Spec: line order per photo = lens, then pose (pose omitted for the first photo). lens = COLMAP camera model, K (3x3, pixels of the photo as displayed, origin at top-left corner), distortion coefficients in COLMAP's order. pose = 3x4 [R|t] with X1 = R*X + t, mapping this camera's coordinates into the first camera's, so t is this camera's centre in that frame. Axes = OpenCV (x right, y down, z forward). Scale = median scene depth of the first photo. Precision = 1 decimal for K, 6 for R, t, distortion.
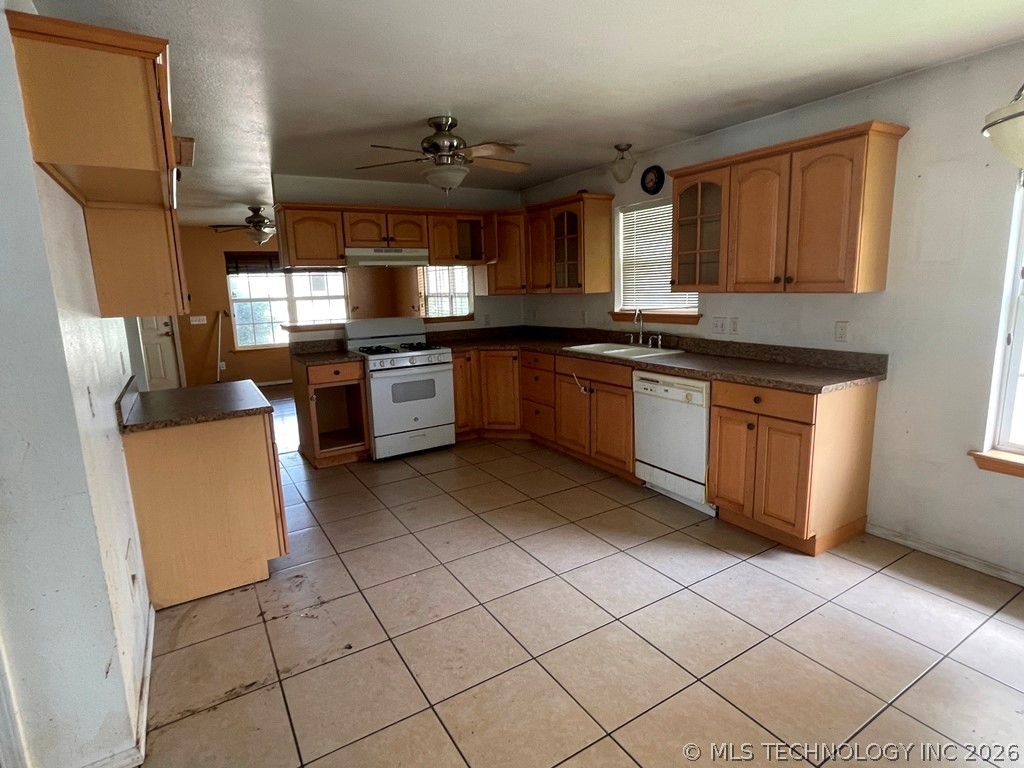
lens RADIAL K [[535.1, 0, 512.0], [0, 535.1, 384.0], [0, 0, 1]] dist [-0.002195, -0.000698]
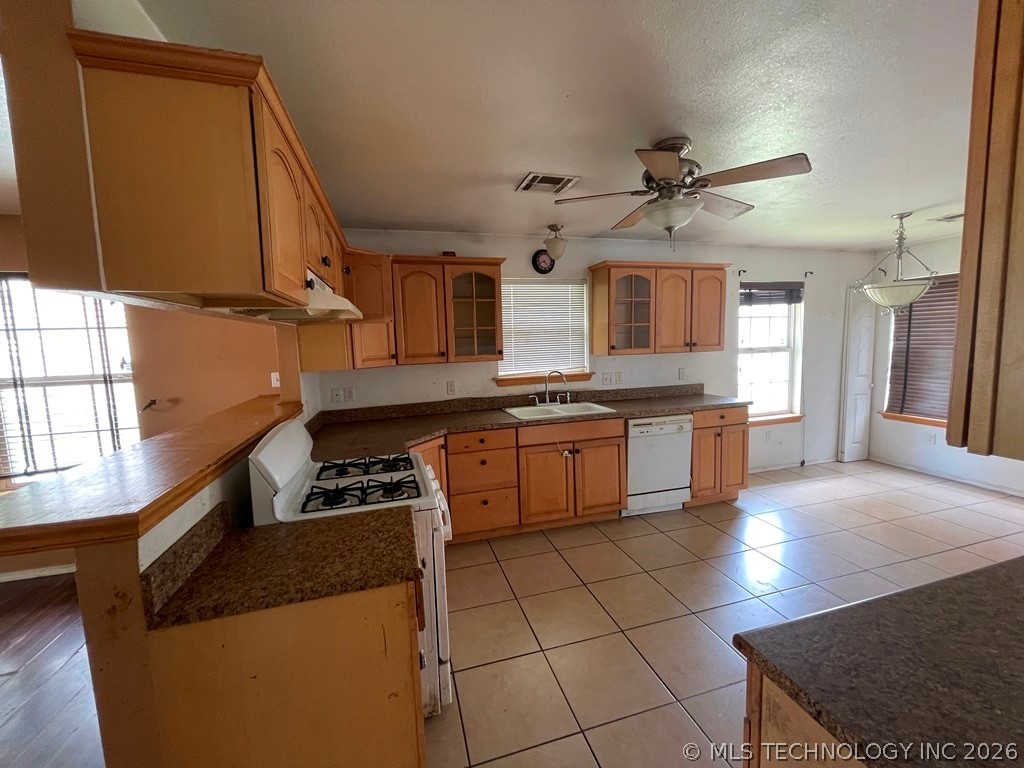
lens RADIAL K [[413.8, 0, 510.7], [0, 413.8, 382.9], [0, 0, 1]] dist [-0.003415, 0.000338]
pose [[0.272358, -0.074505, 0.959307, -0.591178], [0.199043, 0.979795, 0.019586, -0.145523], [-0.941384, 0.185609, 0.281684, 0.806957]]
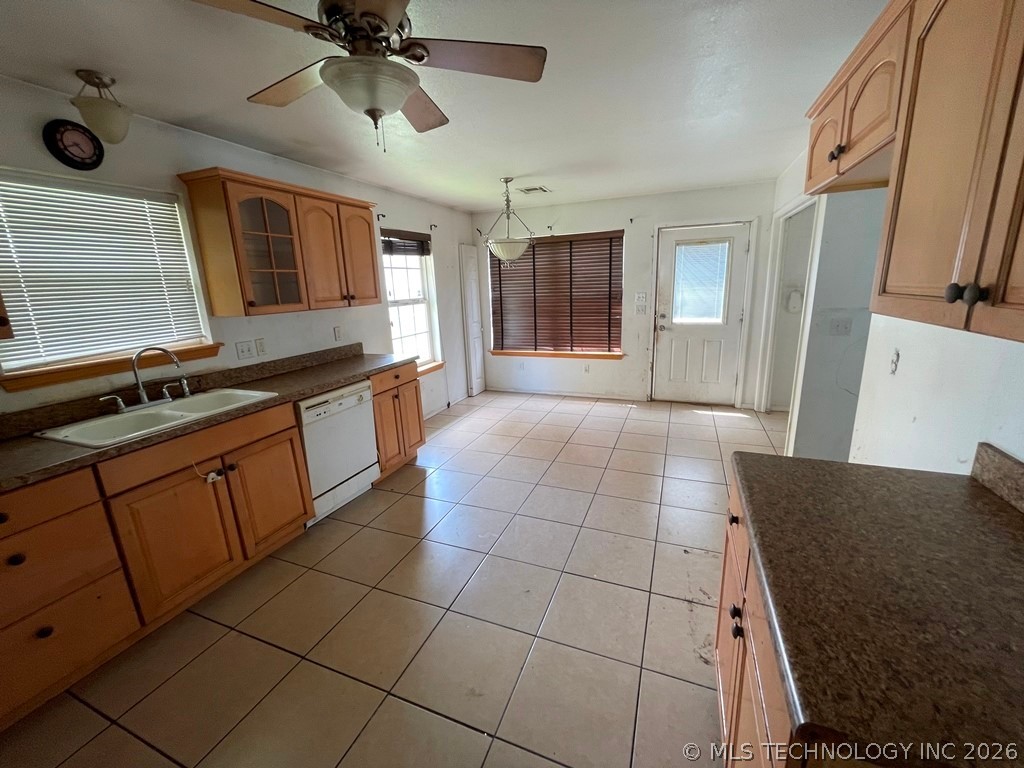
lens RADIAL K [[413.8, 0, 510.7], [0, 413.8, 382.9], [0, 0, 1]] dist [-0.003415, 0.000338]
pose [[-0.586449, -0.135727, 0.798533, -0.417198], [0.207513, 0.927782, 0.310095, -0.159089], [-0.782953, 0.347562, -0.515932, 0.884299]]
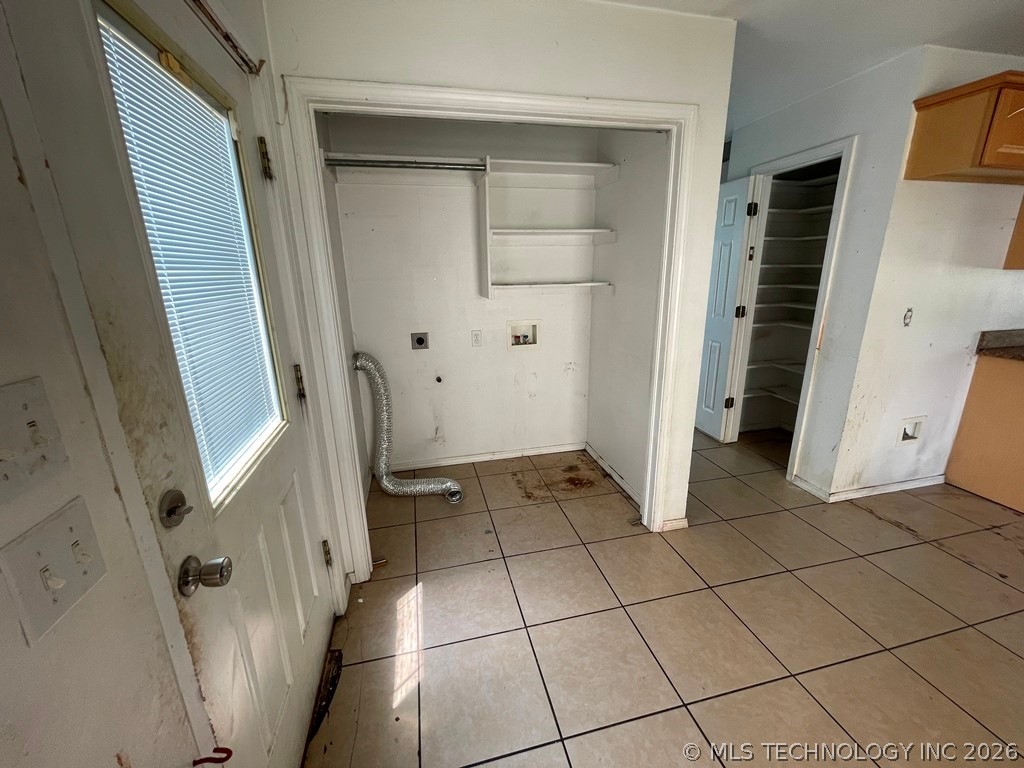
lens RADIAL K [[413.8, 0, 510.7], [0, 413.8, 382.9], [0, 0, 1]] dist [-0.003415, 0.000338]
pose [[-0.319072, 0.288304, -0.902815, 0.354770], [-0.147861, 0.925798, 0.347900, -0.017324], [0.936125, 0.244496, -0.252767, 0.076020]]
